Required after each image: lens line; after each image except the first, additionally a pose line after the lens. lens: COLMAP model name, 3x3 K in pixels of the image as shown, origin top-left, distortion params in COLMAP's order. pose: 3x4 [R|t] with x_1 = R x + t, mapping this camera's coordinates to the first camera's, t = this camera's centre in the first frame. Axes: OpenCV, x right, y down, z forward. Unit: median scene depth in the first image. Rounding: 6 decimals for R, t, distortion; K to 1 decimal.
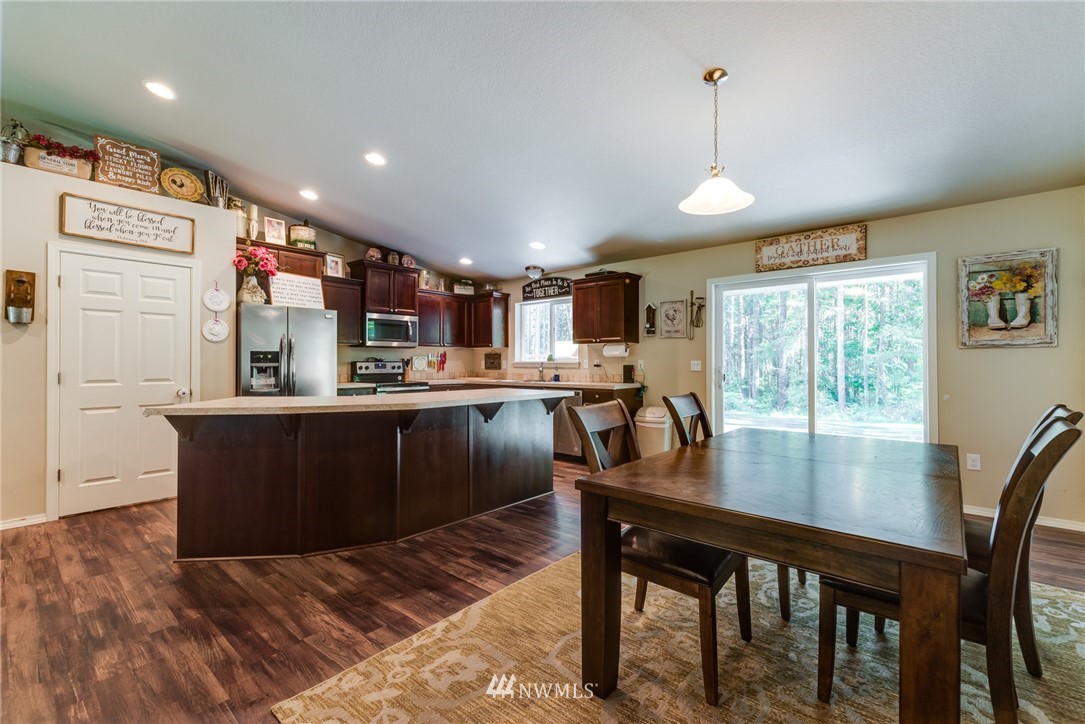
lens RADIAL K [[469.9, 0, 545.6], [0, 469.9, 359.4], [0, 0, 1]] dist [0.012783, -0.000964]
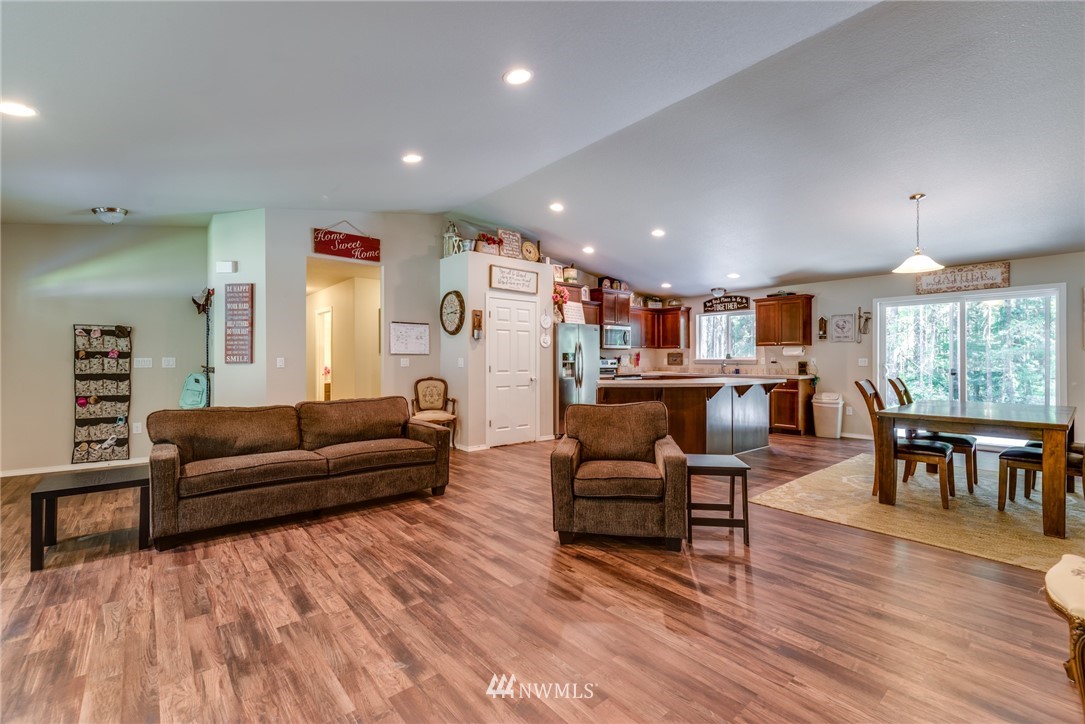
lens RADIAL K [[469.9, 0, 545.6], [0, 469.9, 359.4], [0, 0, 1]] dist [0.012783, -0.000964]
pose [[0.988698, -0.001070, -0.149917, -0.358302], [0.001948, 0.999982, 0.005710, -0.004001], [0.149909, -0.005937, 0.988682, -0.458608]]
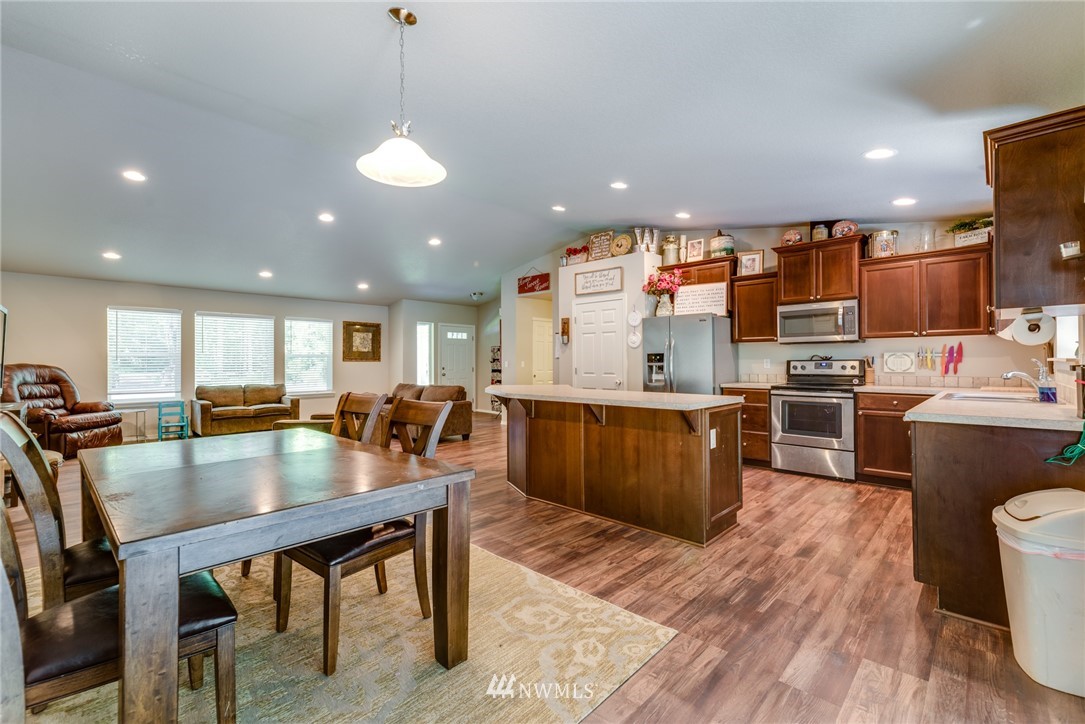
lens RADIAL K [[466.1, 0, 542.5], [0, 466.1, 362.0], [0, 0, 1]] dist [0.000480, -0.000189]
pose [[-0.048074, 0.000495, -0.998844, 0.561684], [0.012524, 0.999922, -0.000107, 0.001802], [0.998765, -0.012514, -0.048077, 0.619604]]
